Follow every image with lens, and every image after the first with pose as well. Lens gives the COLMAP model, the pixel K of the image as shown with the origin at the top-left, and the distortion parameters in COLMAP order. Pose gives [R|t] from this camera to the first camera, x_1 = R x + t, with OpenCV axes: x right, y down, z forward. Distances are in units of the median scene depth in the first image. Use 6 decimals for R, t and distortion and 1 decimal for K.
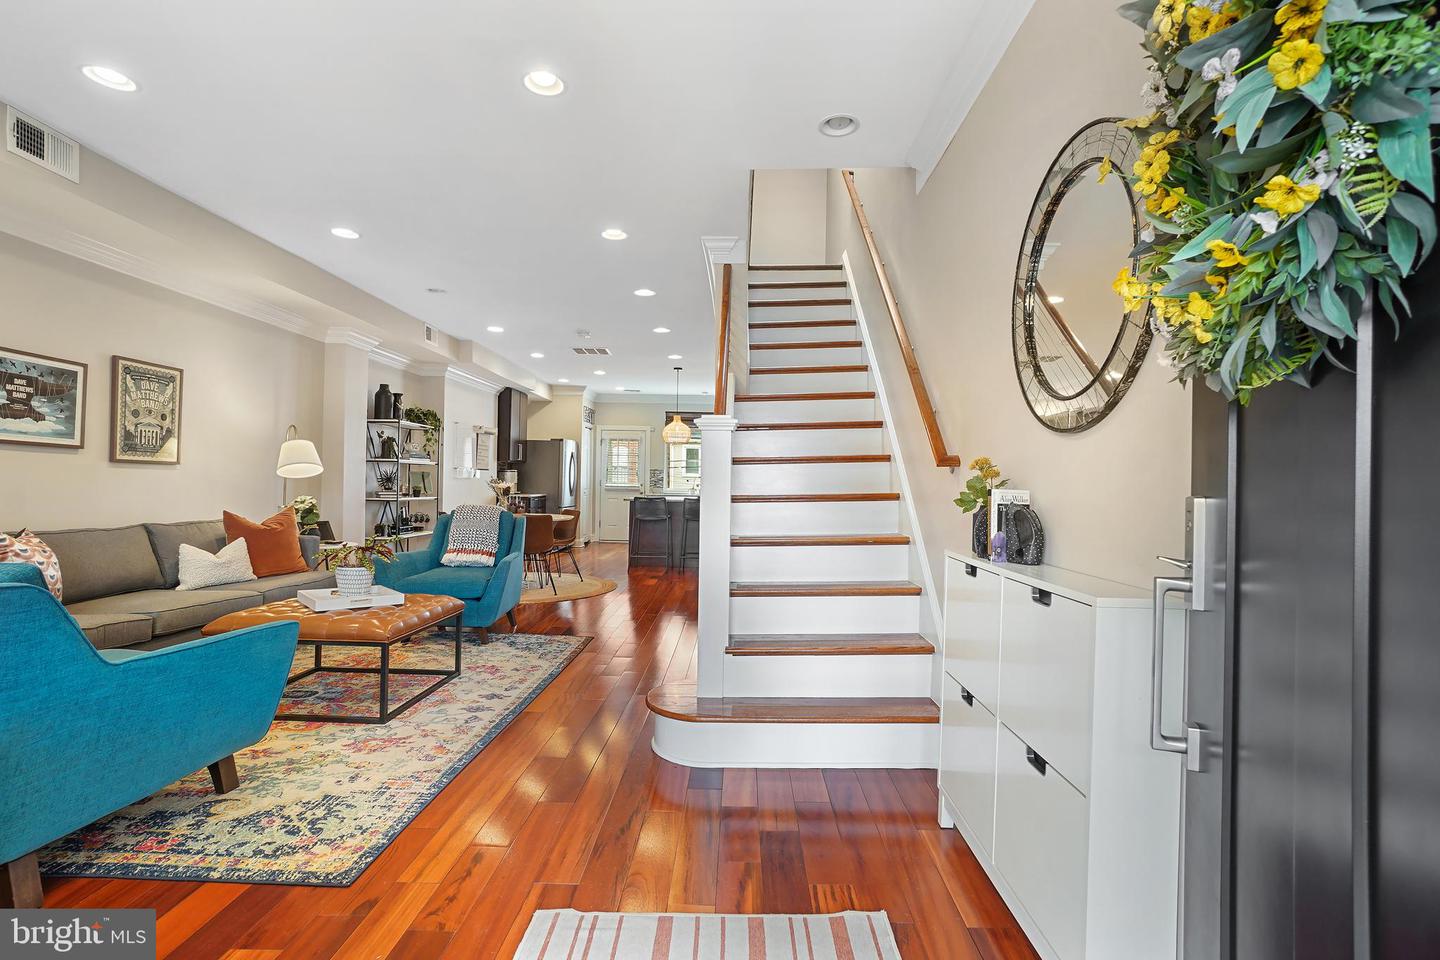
lens RADIAL K [[712.5, 0, 709.4], [0, 712.5, 479.8], [0, 0, 1]] dist [-0.006590, -0.000552]
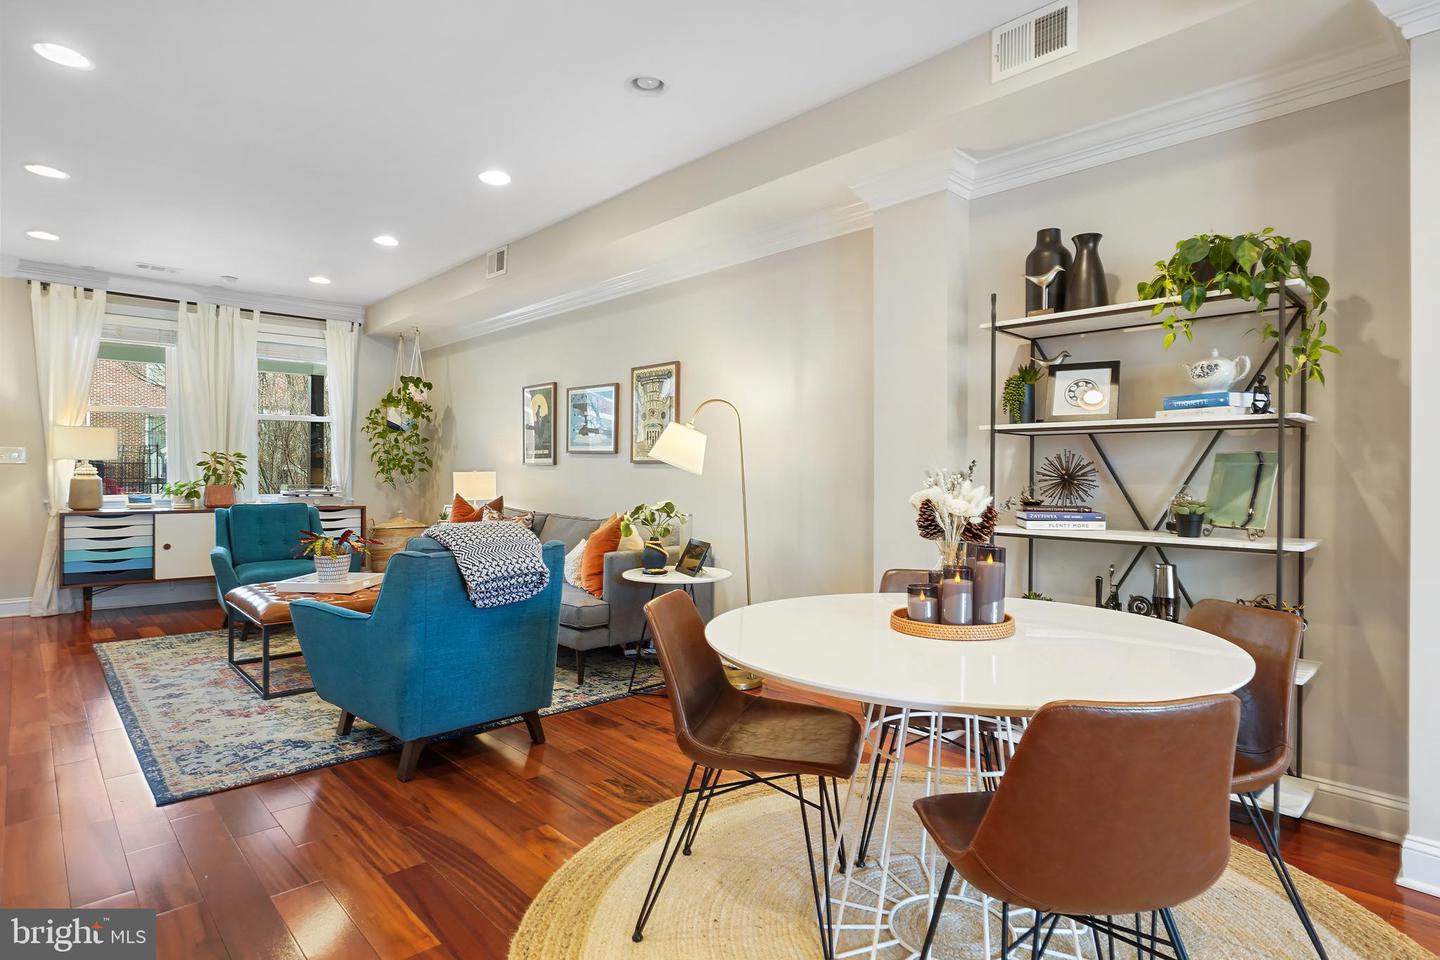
lens RADIAL K [[751.6, 0, 712.8], [0, 751.6, 479.1], [0, 0, 1]] dist [-0.020190, 0.006326]
pose [[-0.686933, -0.002117, -0.726718, -0.058721], [-0.000468, 0.999997, -0.002471, 0.003500], [0.726721, -0.001357, -0.686931, 1.877797]]
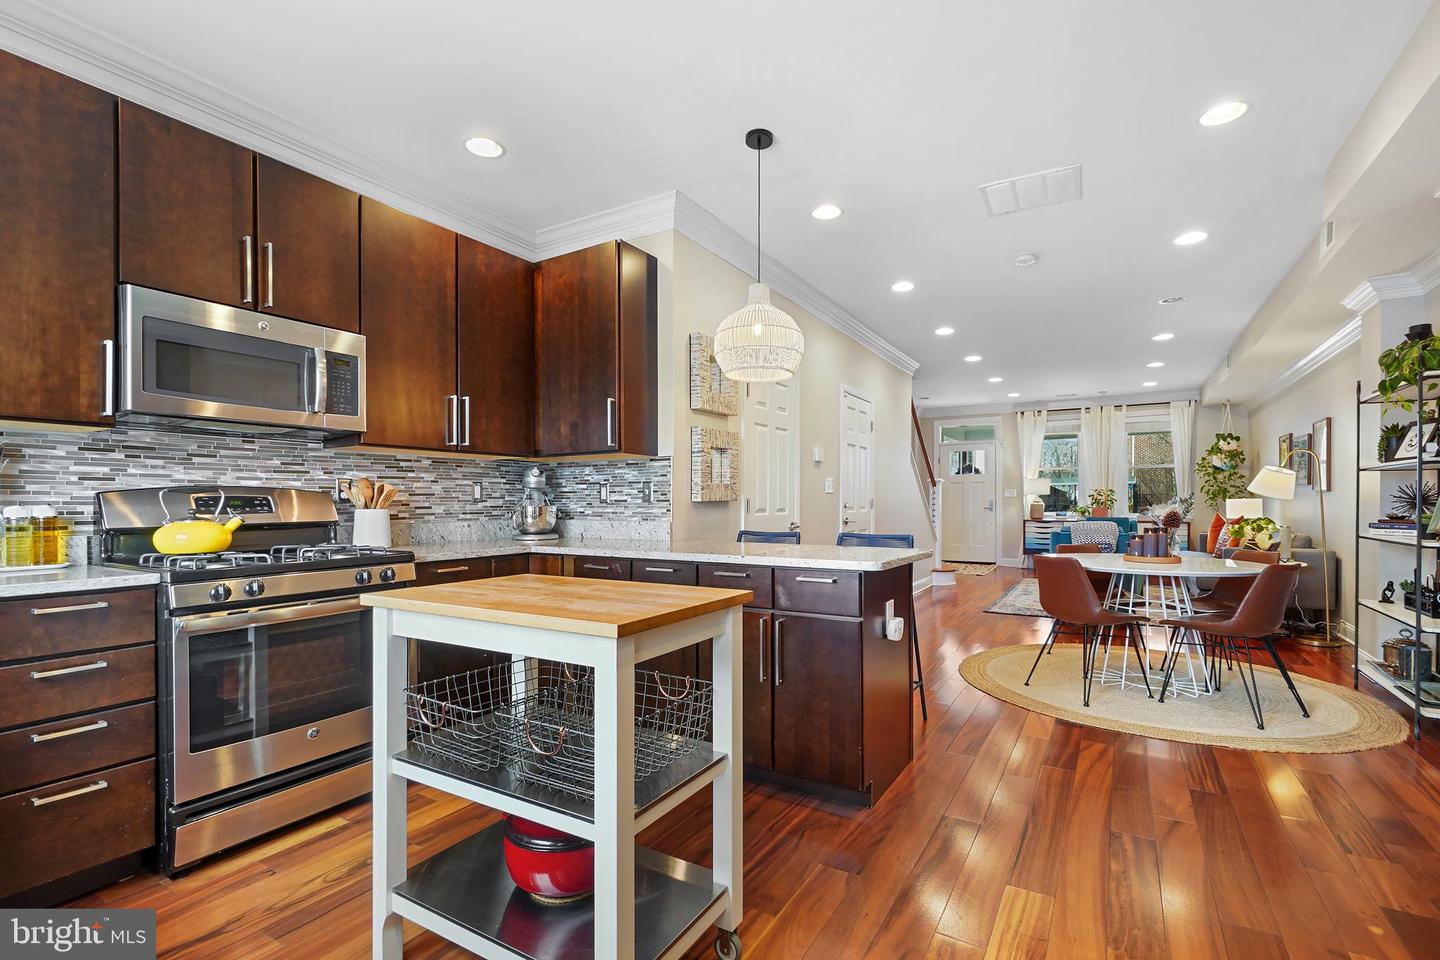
lens RADIAL K [[643.2, 0, 715.4], [0, 643.2, 505.4], [0, 0, 1]] dist [-0.007999, 0.001373]
pose [[-0.871479, -0.006757, 0.490386, -0.378001], [-0.007388, 0.999972, 0.000650, 0.013258], [-0.490376, -0.003057, -0.871505, 2.789048]]
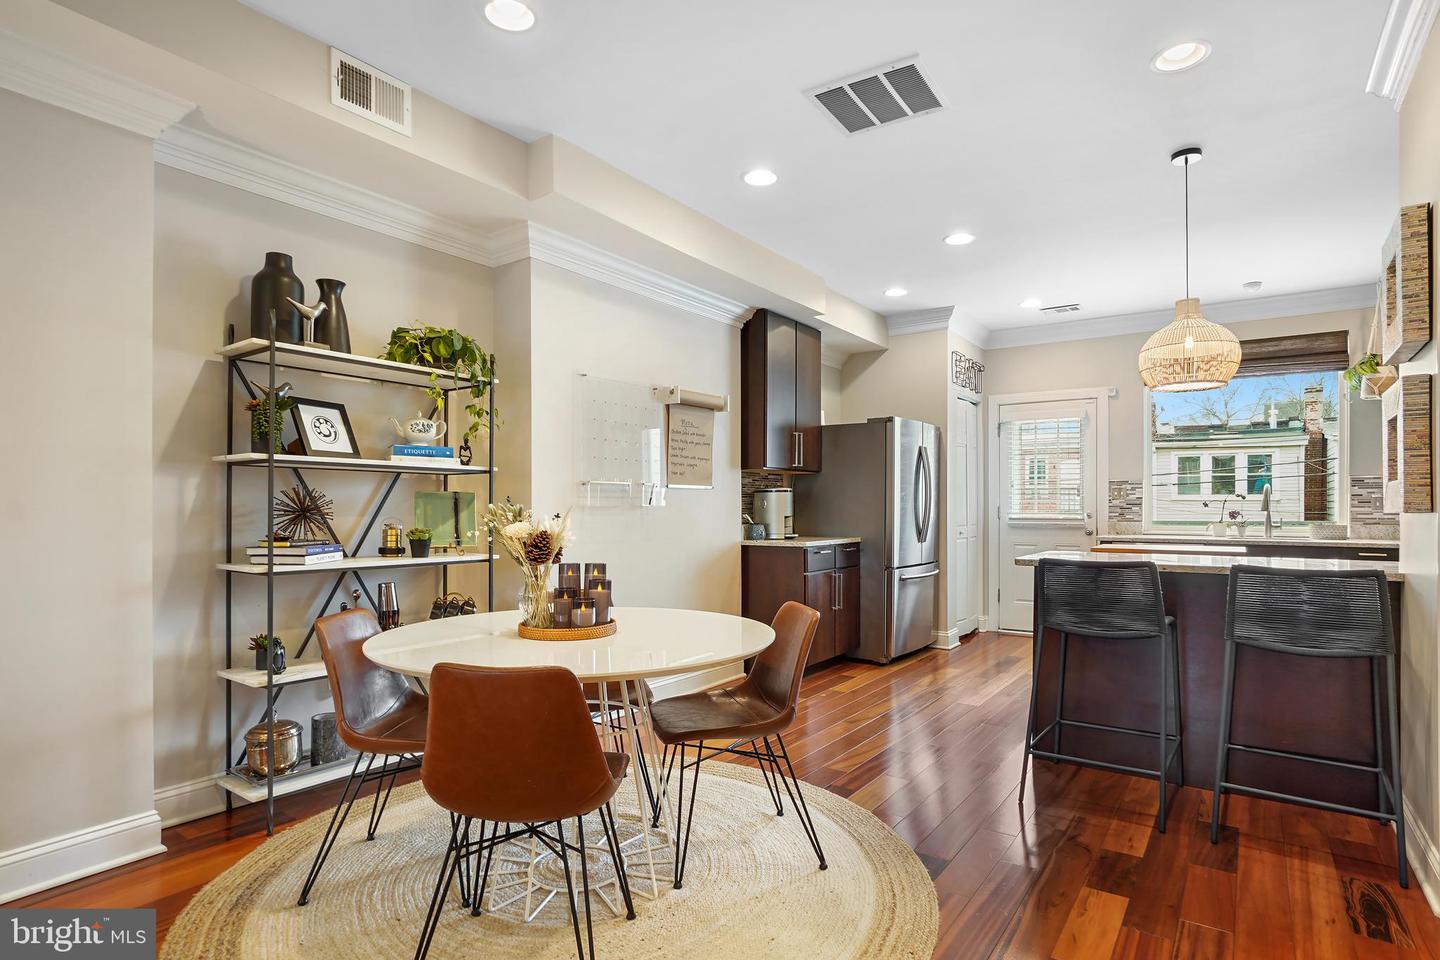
lens RADIAL K [[751.6, 0, 710.4], [0, 751.6, 510.3], [0, 0, 1]] dist [-0.020190, 0.006326]
pose [[0.832431, -0.005723, -0.554100, -0.086139], [0.009552, 0.999946, 0.004023, 0.000079], [0.554047, -0.008641, 0.832441, 1.313461]]
